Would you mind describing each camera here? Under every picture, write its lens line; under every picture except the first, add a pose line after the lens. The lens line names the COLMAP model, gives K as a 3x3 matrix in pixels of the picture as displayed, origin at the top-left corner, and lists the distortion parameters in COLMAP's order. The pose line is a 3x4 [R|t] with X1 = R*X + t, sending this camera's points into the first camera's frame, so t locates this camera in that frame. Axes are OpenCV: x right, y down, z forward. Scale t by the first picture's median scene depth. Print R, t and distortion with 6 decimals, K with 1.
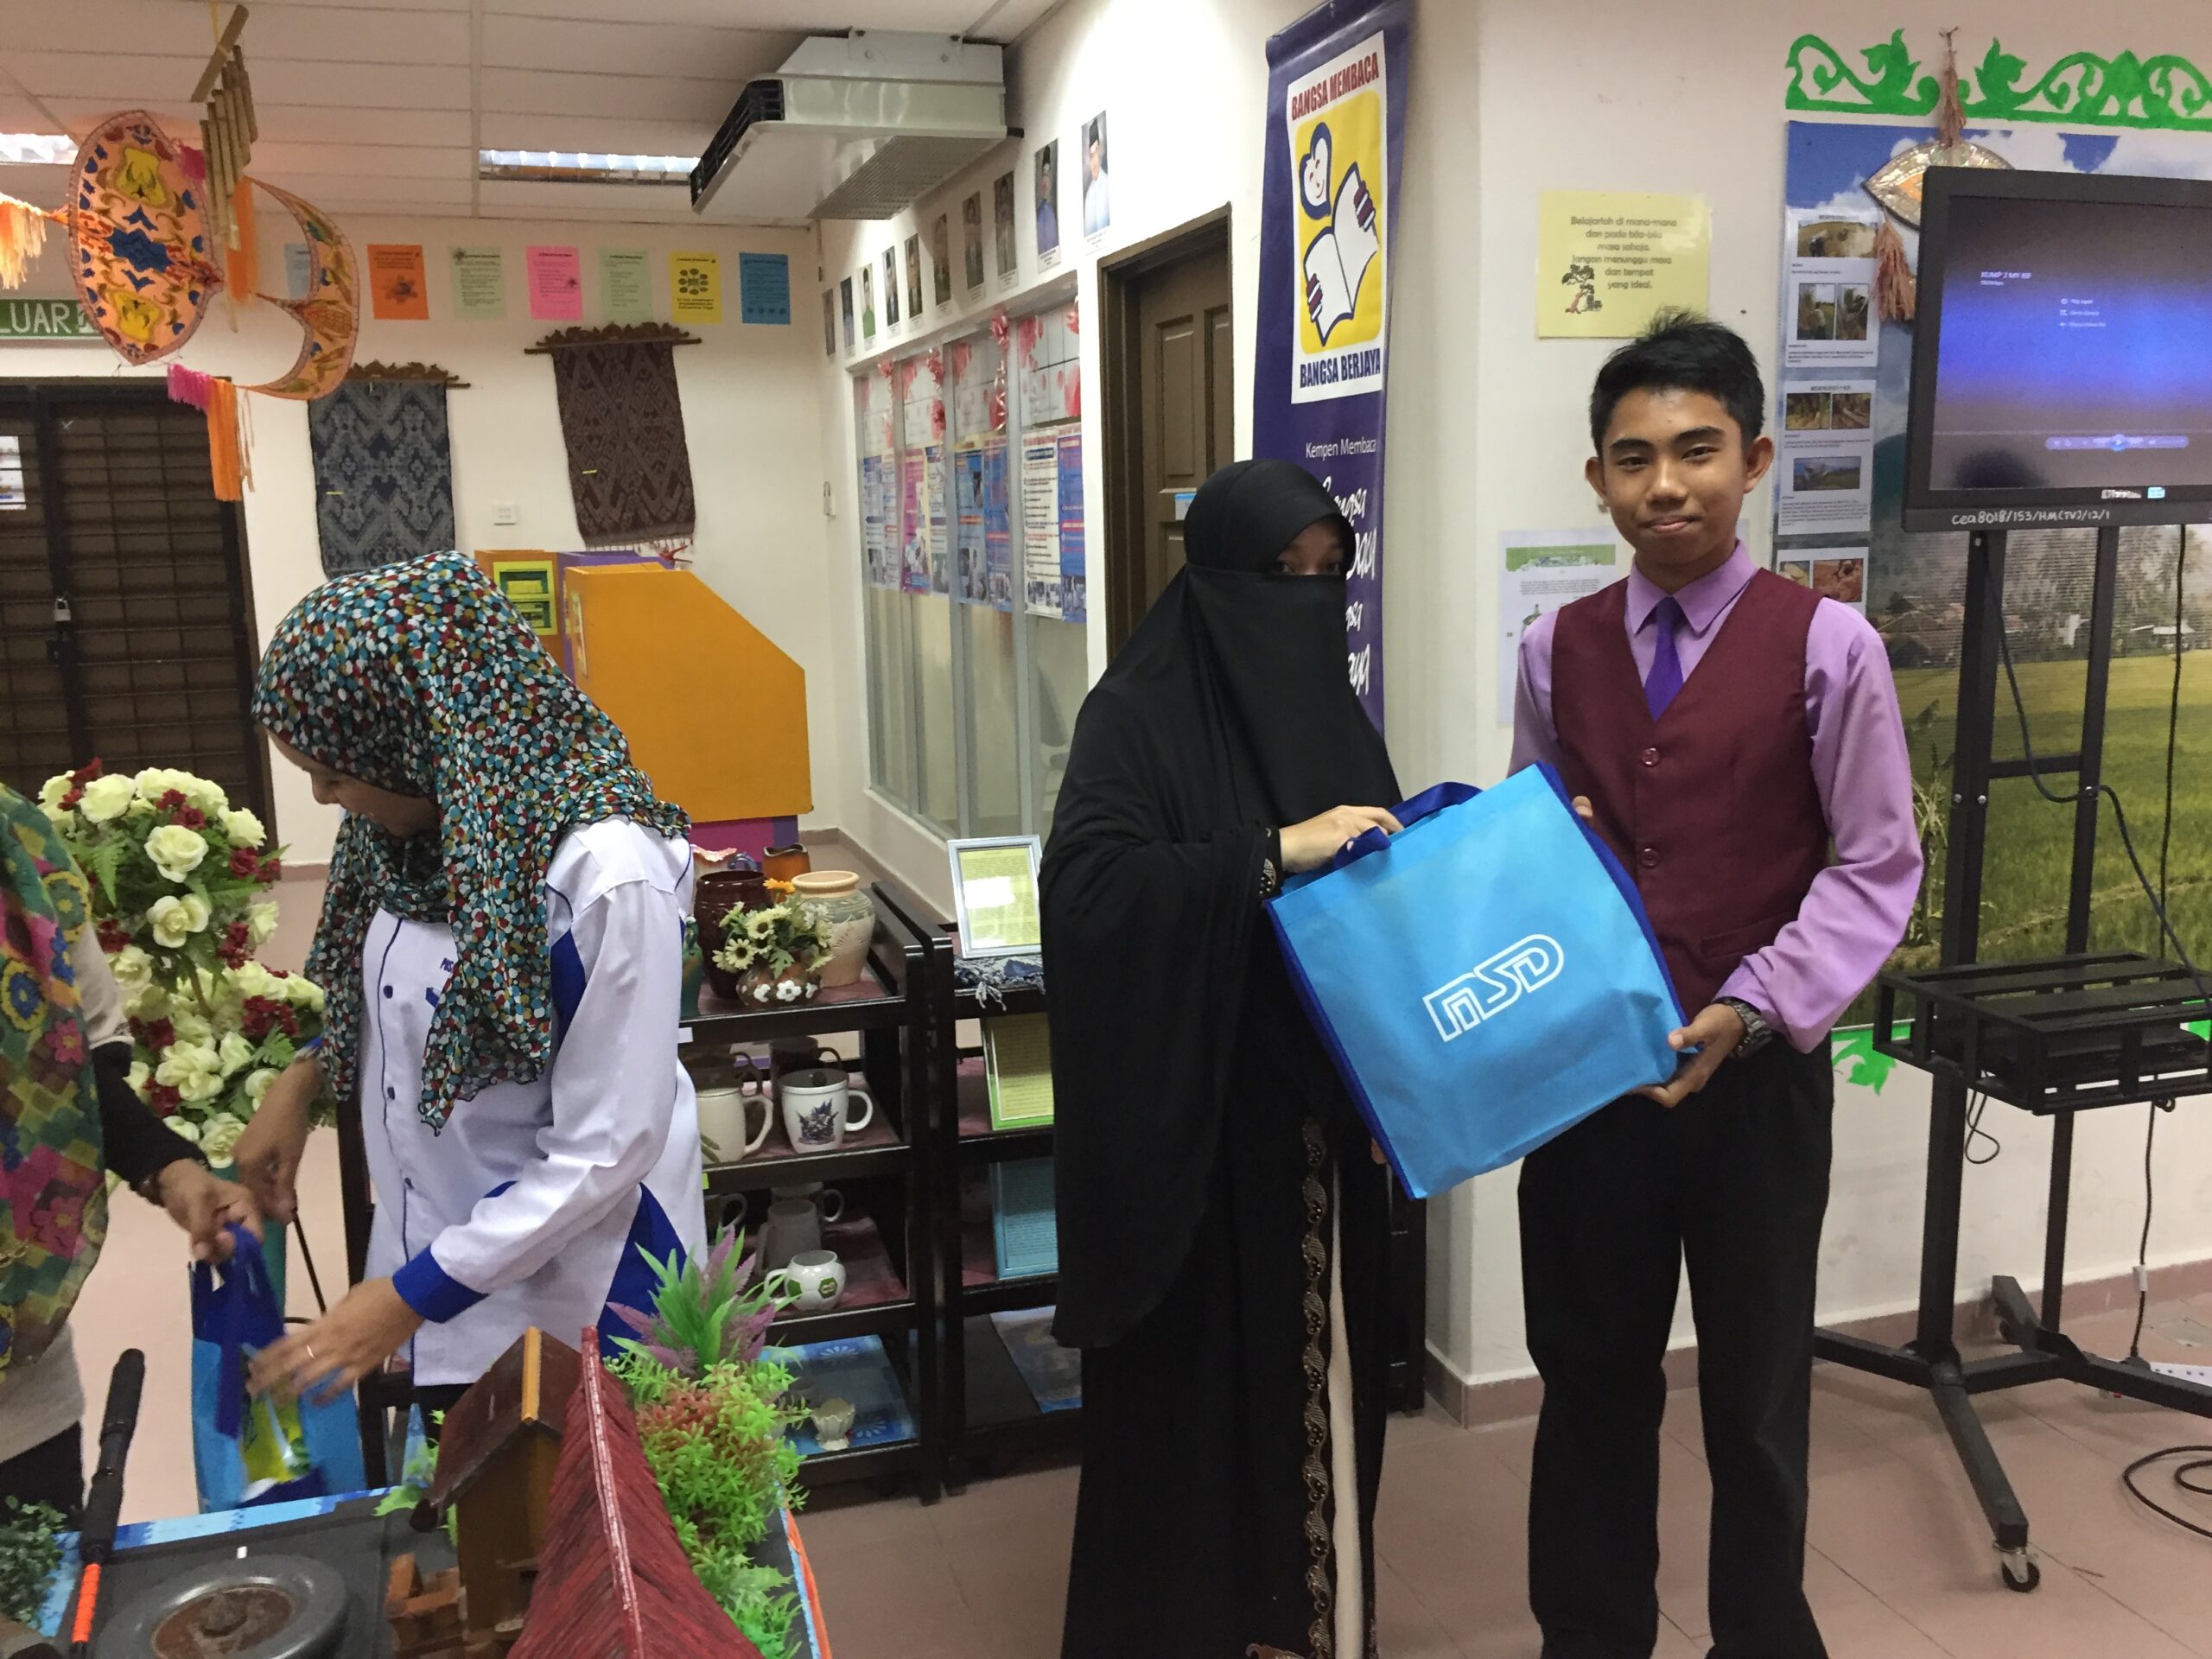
lens RADIAL K [[1887.4, 0, 1104.5], [0, 1887.4, 829.9], [0, 0, 1]] dist [0.079375, -0.110820]
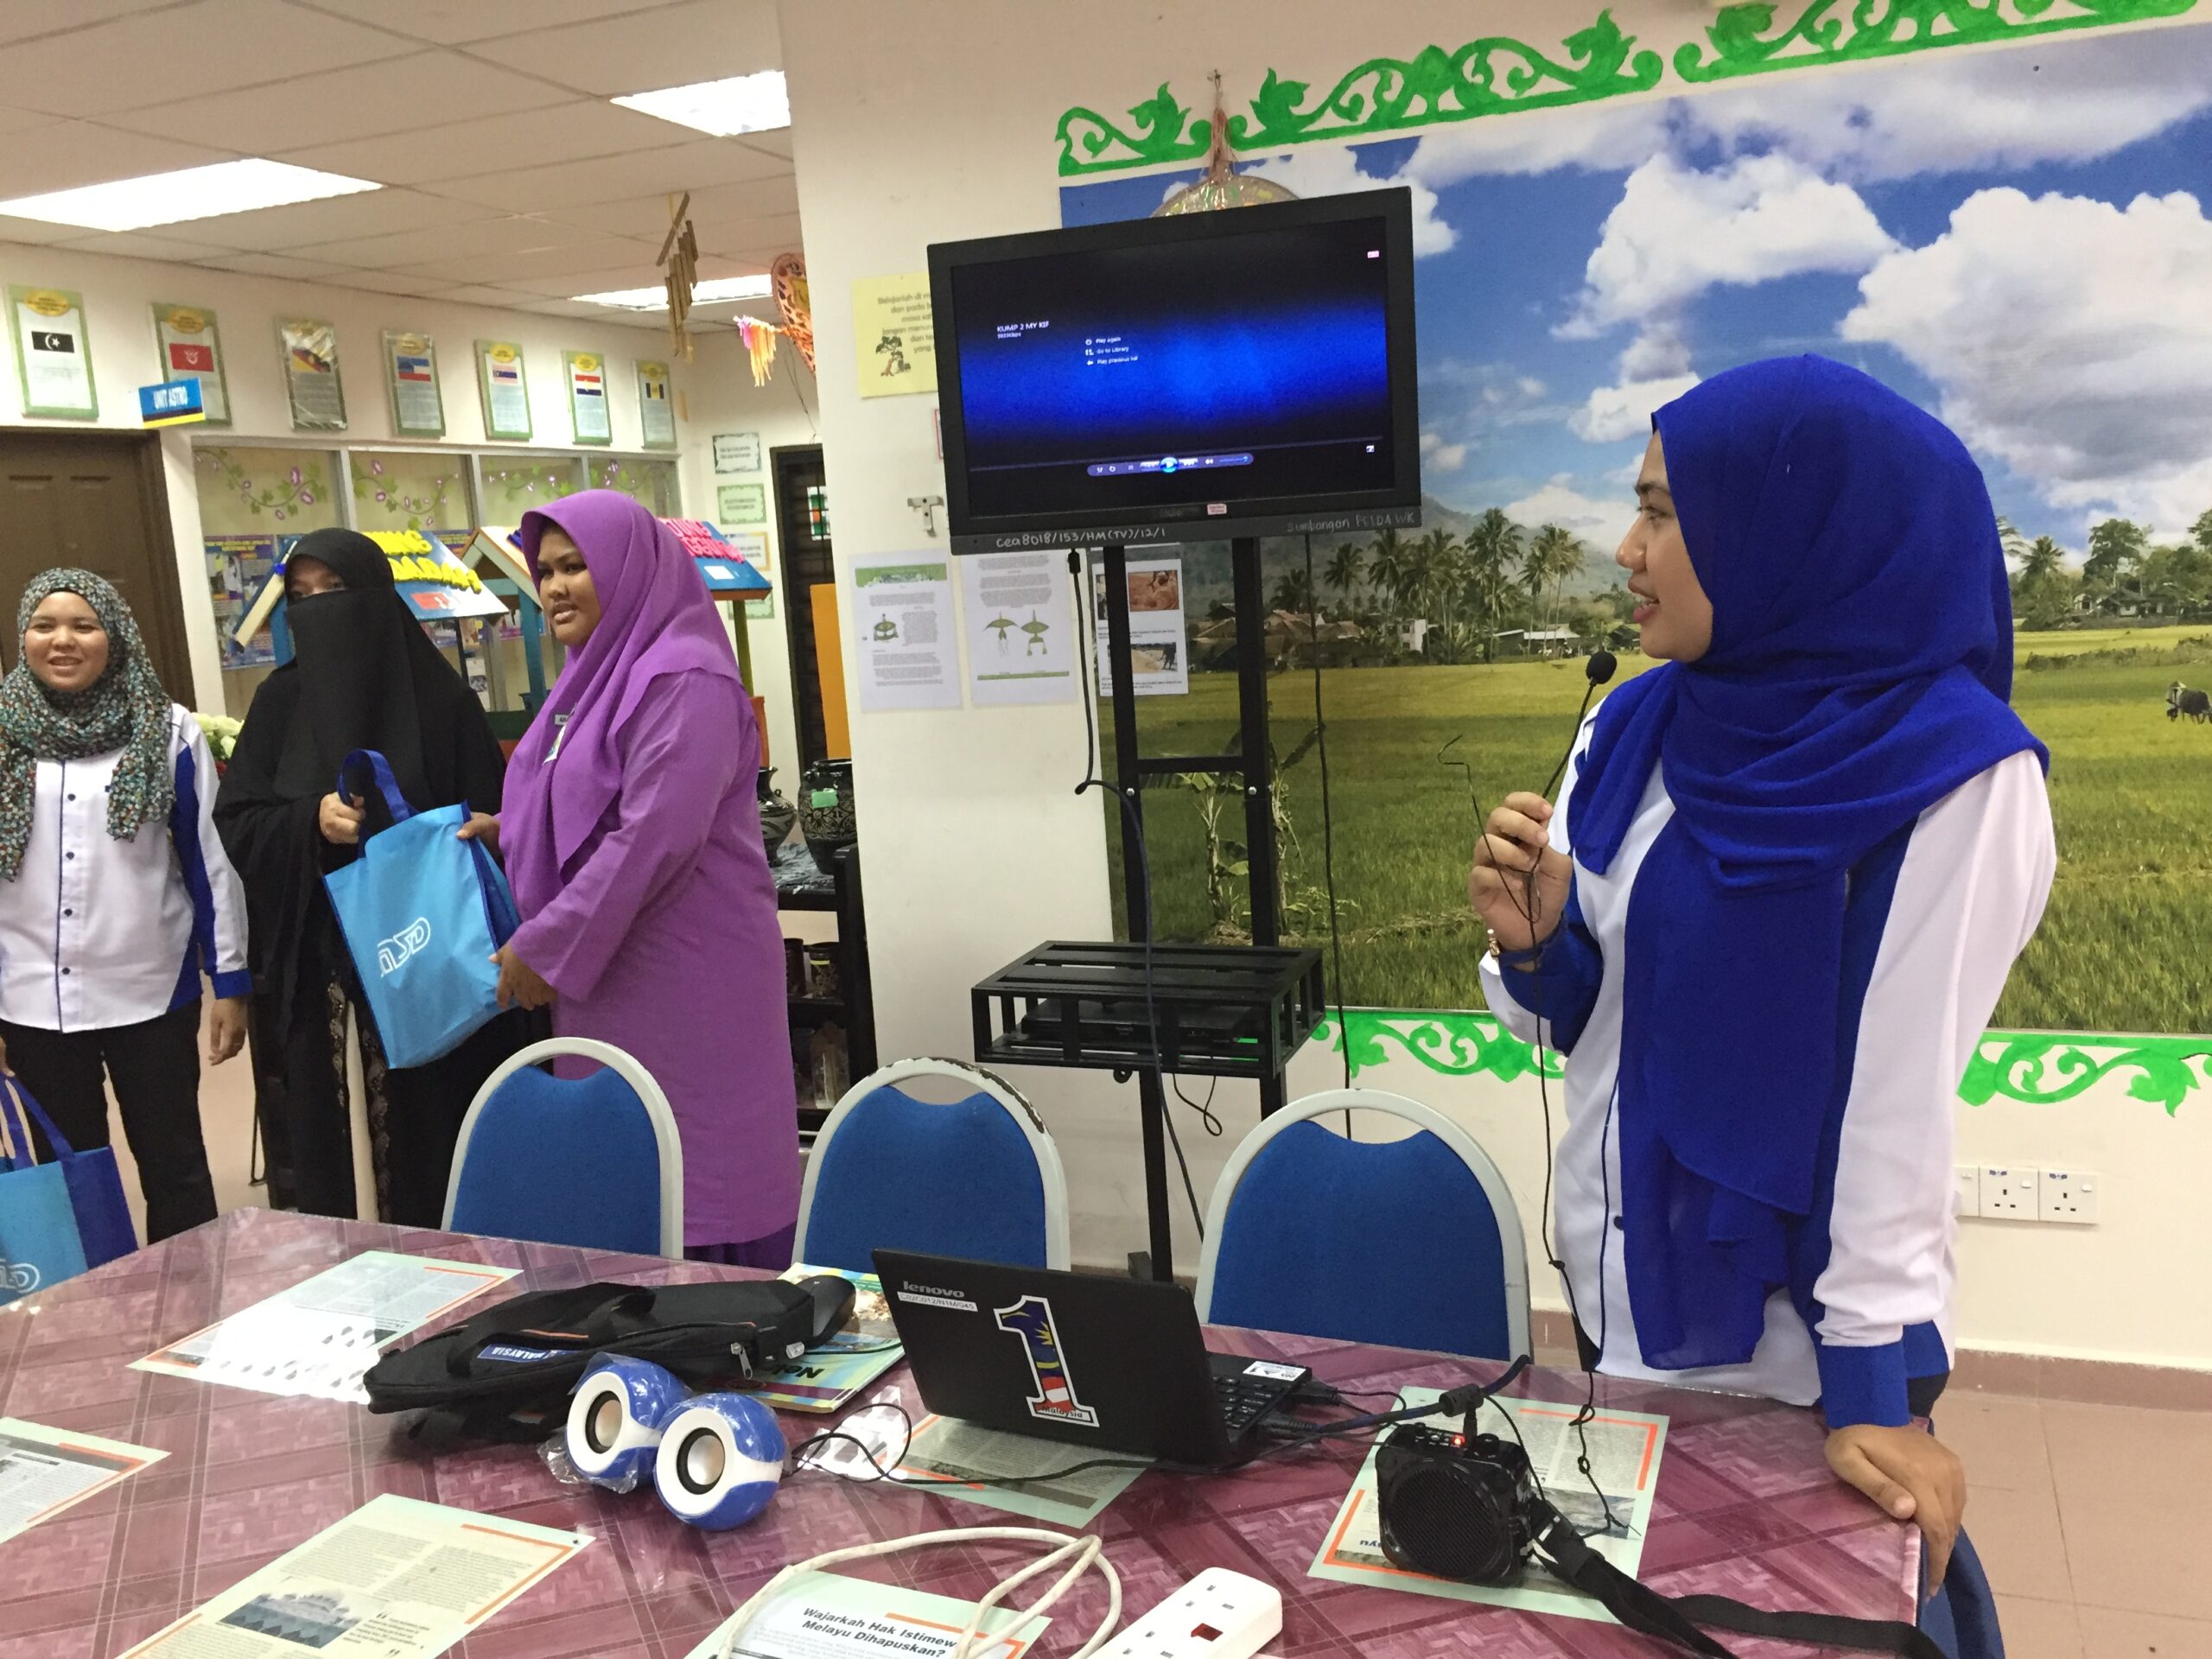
lens RADIAL K [[1887.4, 0, 1114.1], [0, 1887.4, 832.5], [0, 0, 1]] dist [0.079375, -0.110820]
pose [[0.772743, 0.068129, -0.631052, 1.039713], [-0.060378, 0.997604, 0.033768, -0.026064], [0.631841, 0.012007, 0.775005, 0.137110]]
